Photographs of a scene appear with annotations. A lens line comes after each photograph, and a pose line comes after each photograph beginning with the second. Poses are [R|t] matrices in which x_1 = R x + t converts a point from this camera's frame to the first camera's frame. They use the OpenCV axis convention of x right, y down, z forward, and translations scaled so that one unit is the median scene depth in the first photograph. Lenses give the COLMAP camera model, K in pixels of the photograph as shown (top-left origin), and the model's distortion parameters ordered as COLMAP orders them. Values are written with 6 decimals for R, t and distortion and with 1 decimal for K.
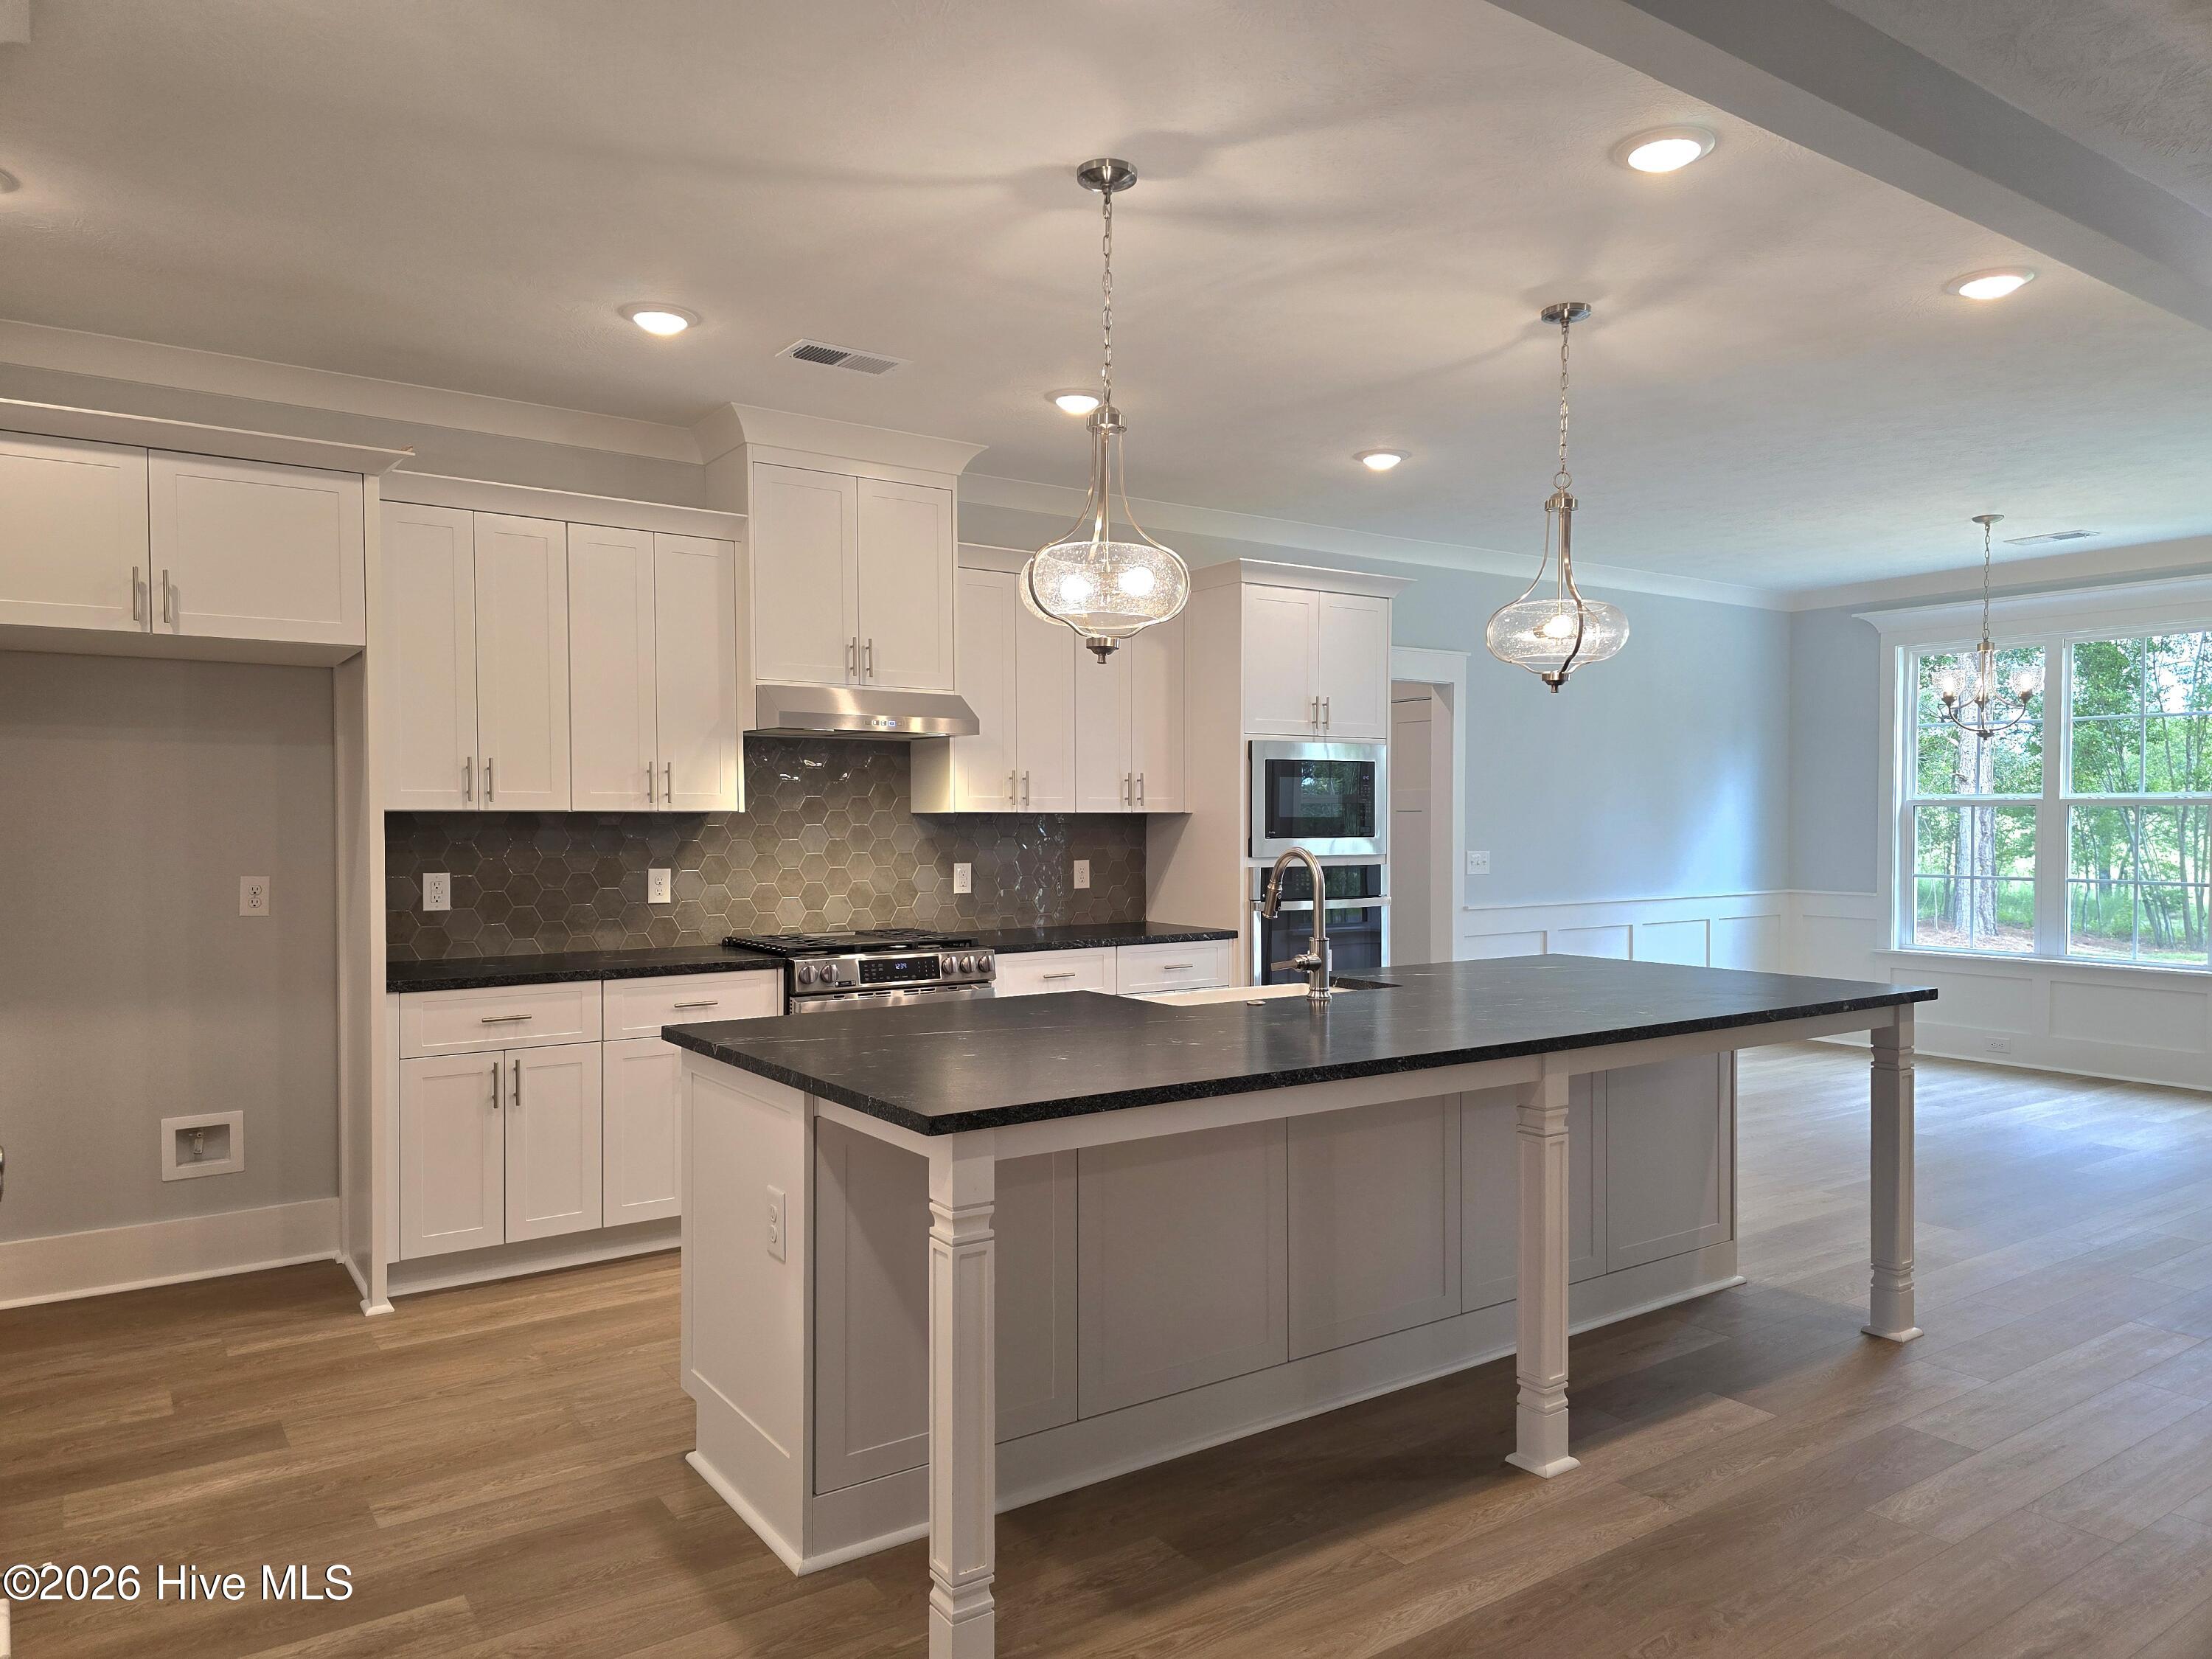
lens RADIAL K [[1489.7, 0, 1106.0], [0, 1489.7, 829.5], [0, 0, 1]] dist [0.083219, -0.077728]
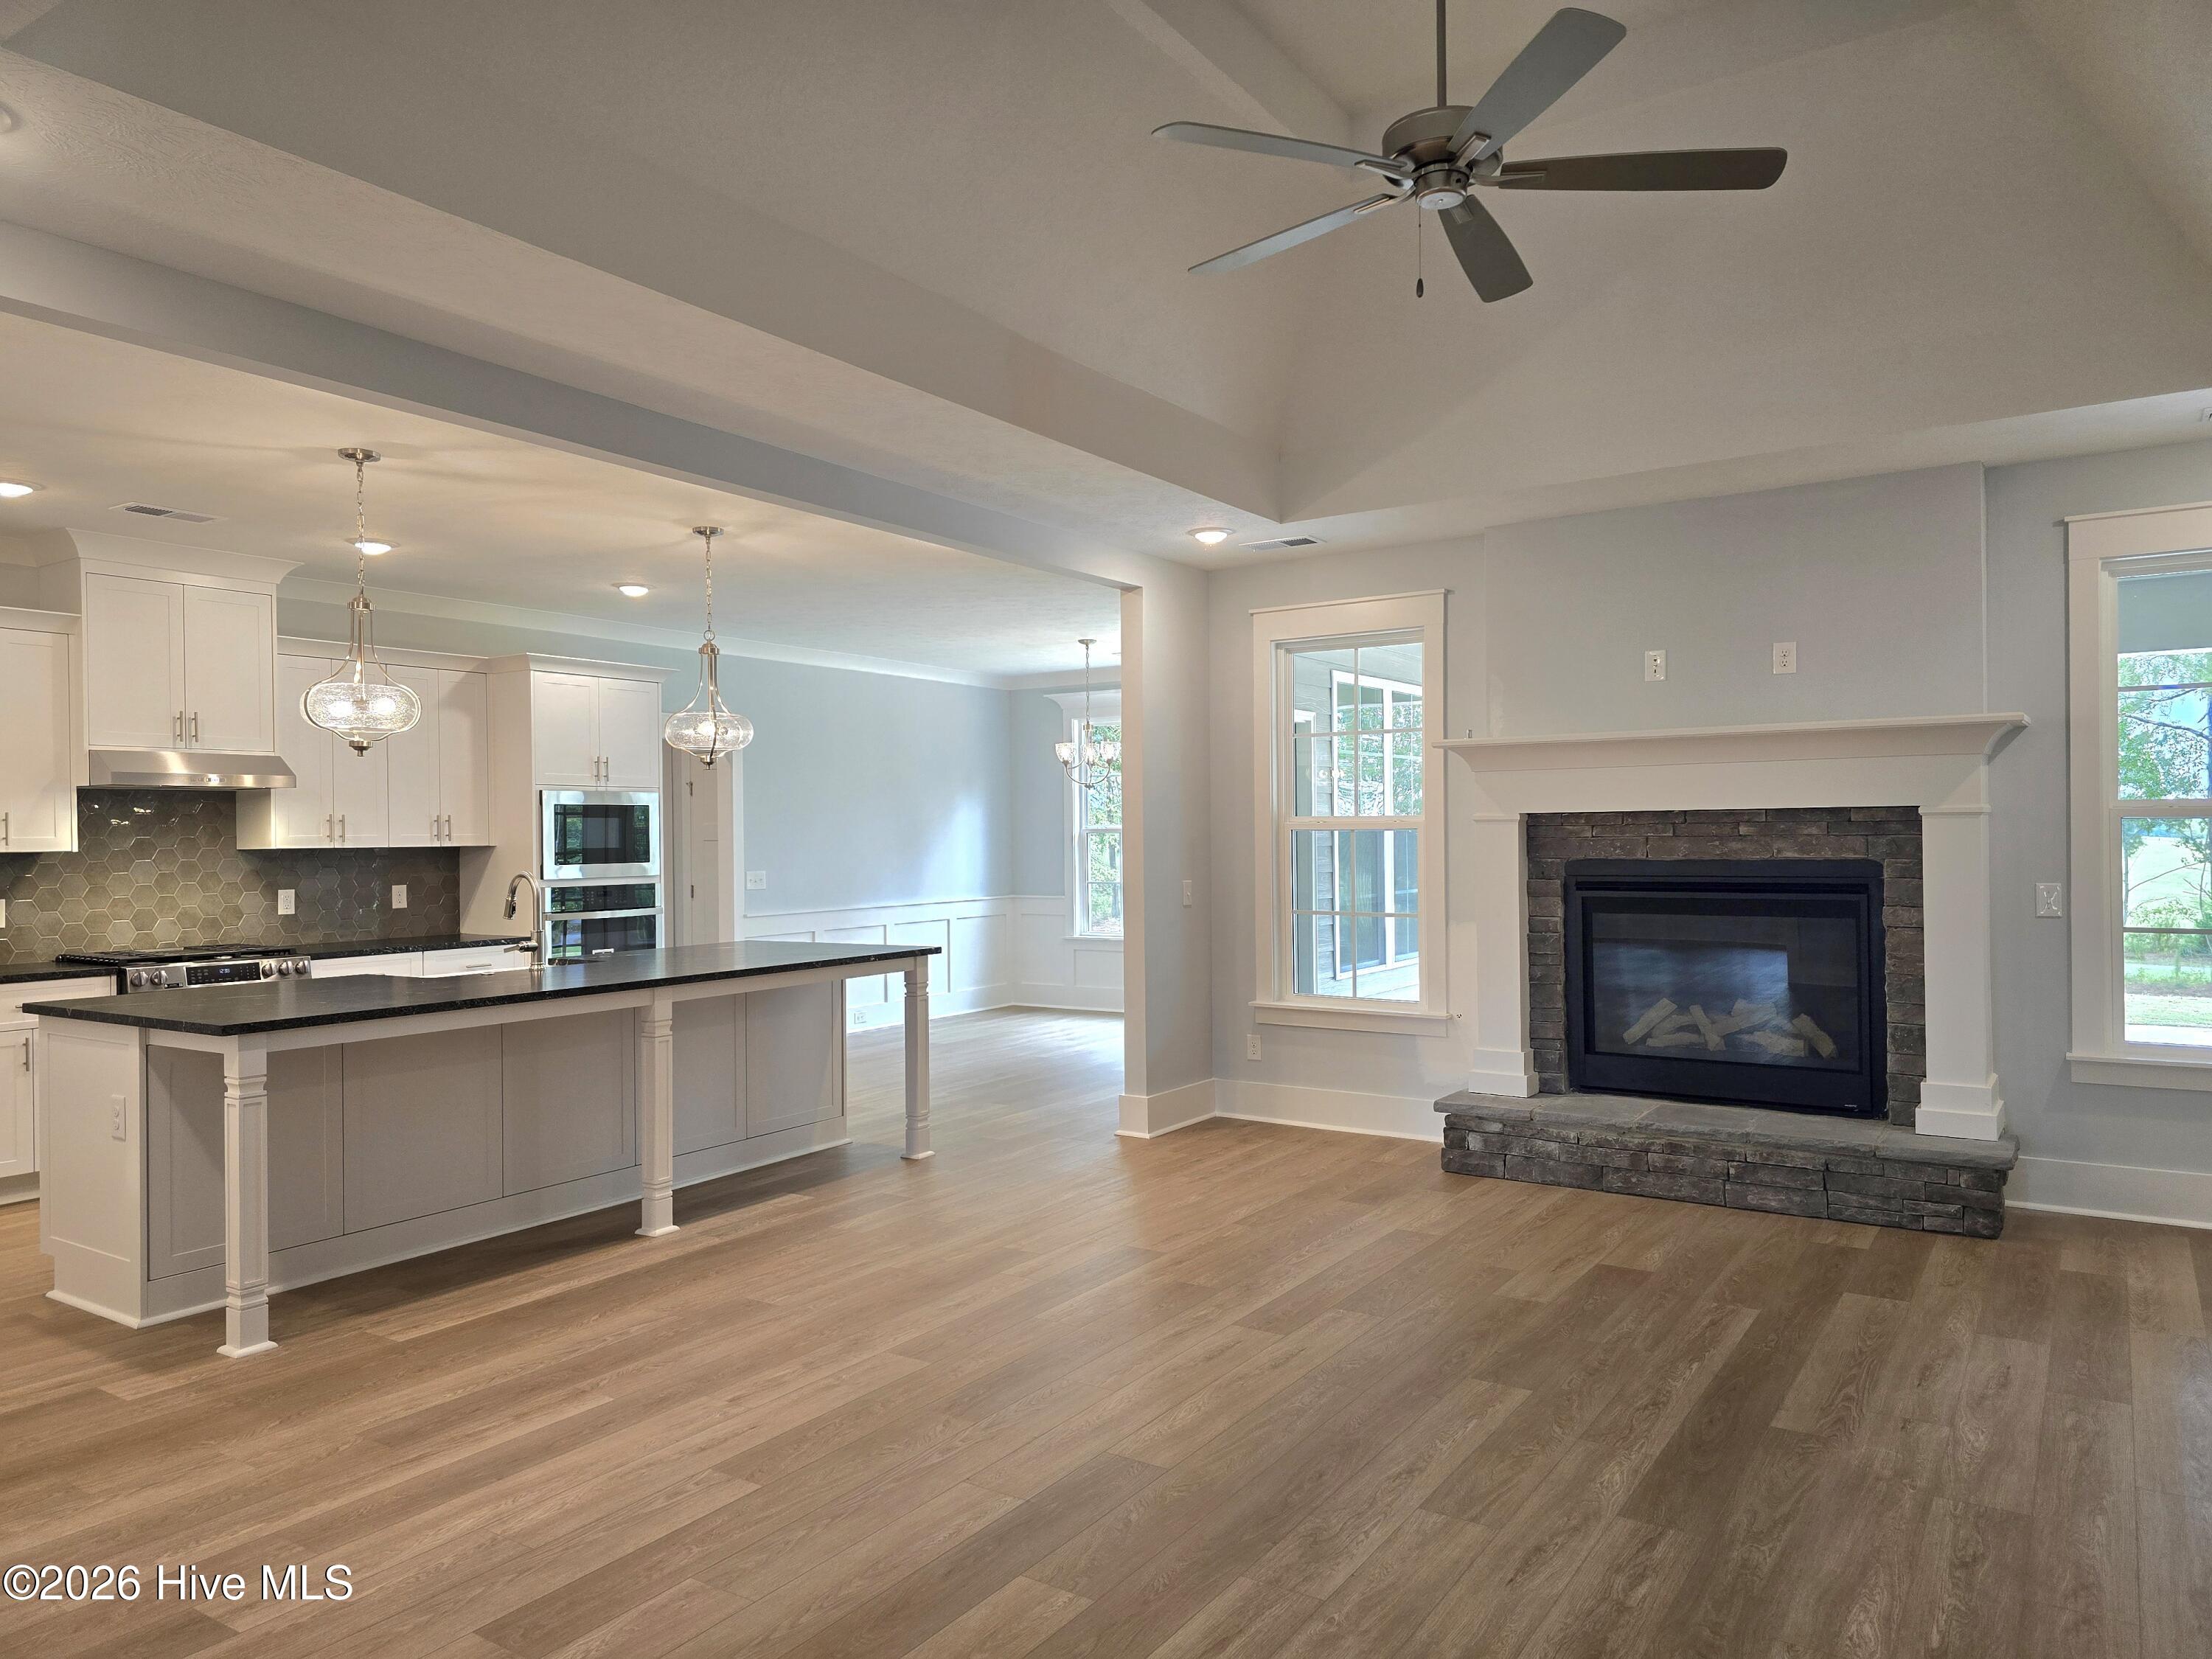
lens RADIAL K [[1489.7, 0, 1106.0], [0, 1489.7, 829.5], [0, 0, 1]] dist [0.083219, -0.077728]
pose [[0.931544, -0.008919, 0.363519, 0.089686], [0.014281, 0.999825, -0.012066, -0.002537], [-0.363348, 0.016432, 0.931509, -0.465204]]
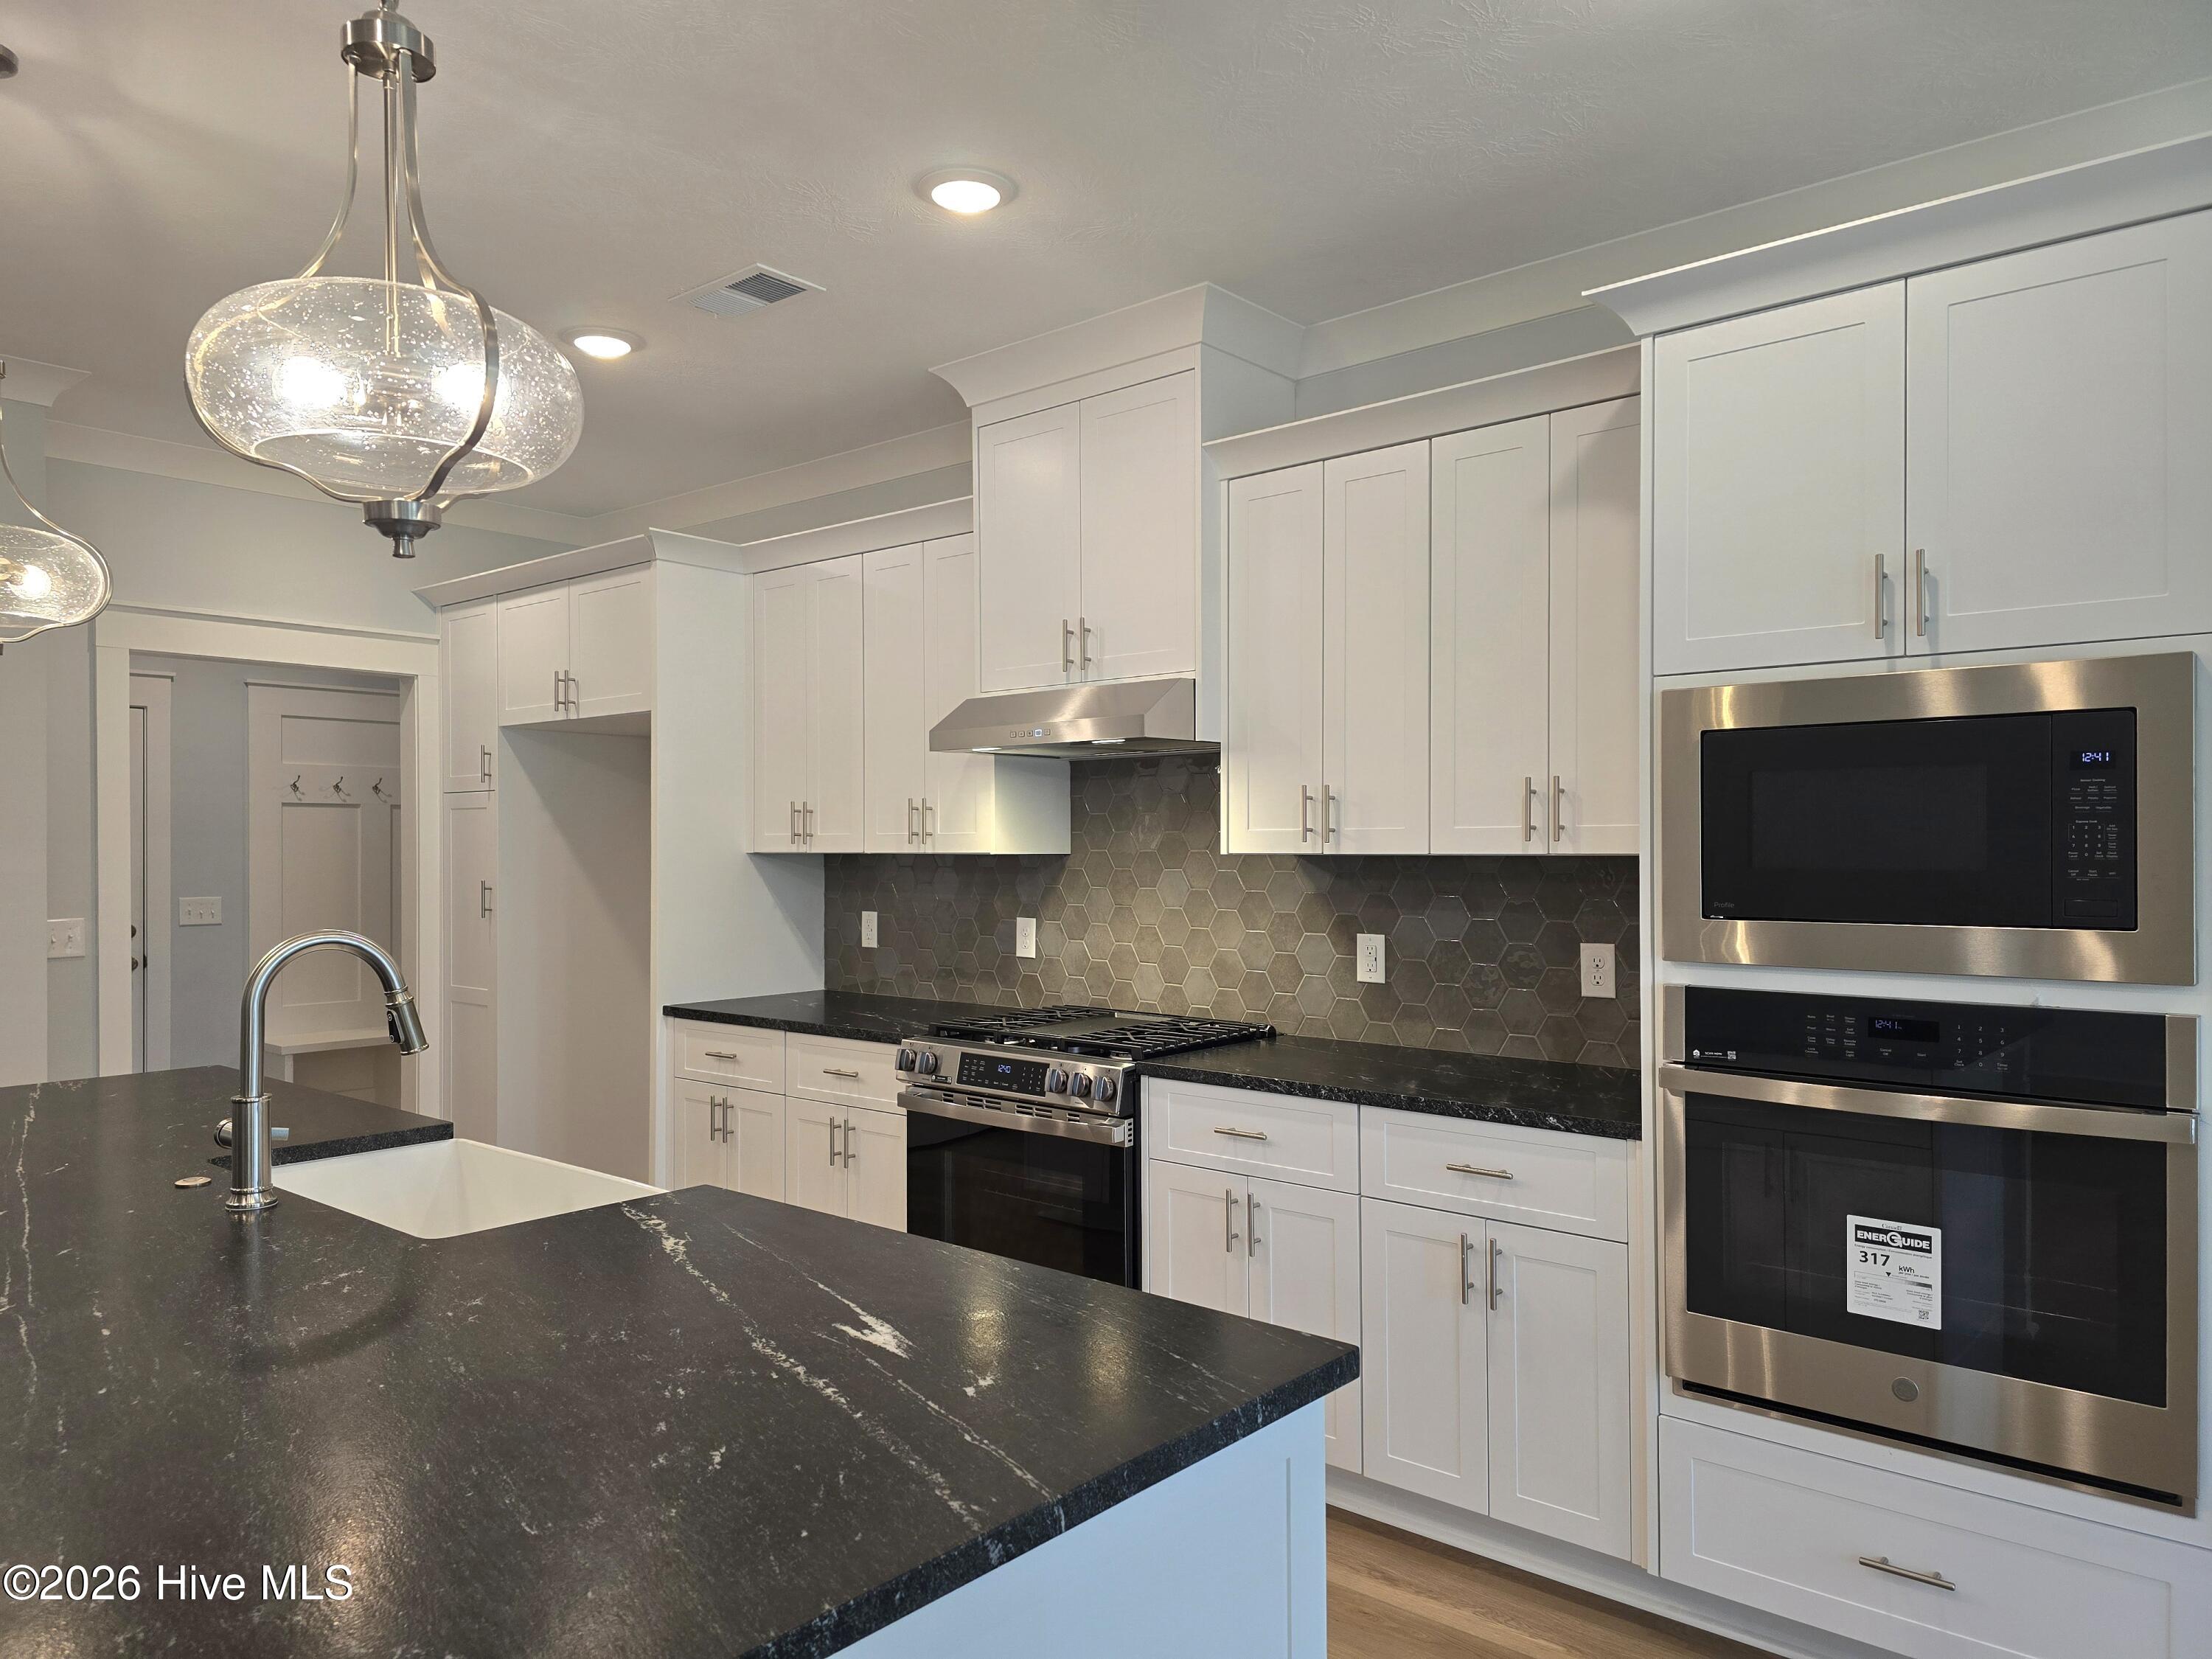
lens RADIAL K [[1489.7, 0, 1106.0], [0, 1489.7, 829.5], [0, 0, 1]] dist [0.083219, -0.077728]
pose [[0.250905, -0.013091, -0.967923, 0.551728], [-0.009824, 0.999823, -0.016069, -0.011630], [0.967962, 0.013541, 0.250732, 0.827927]]
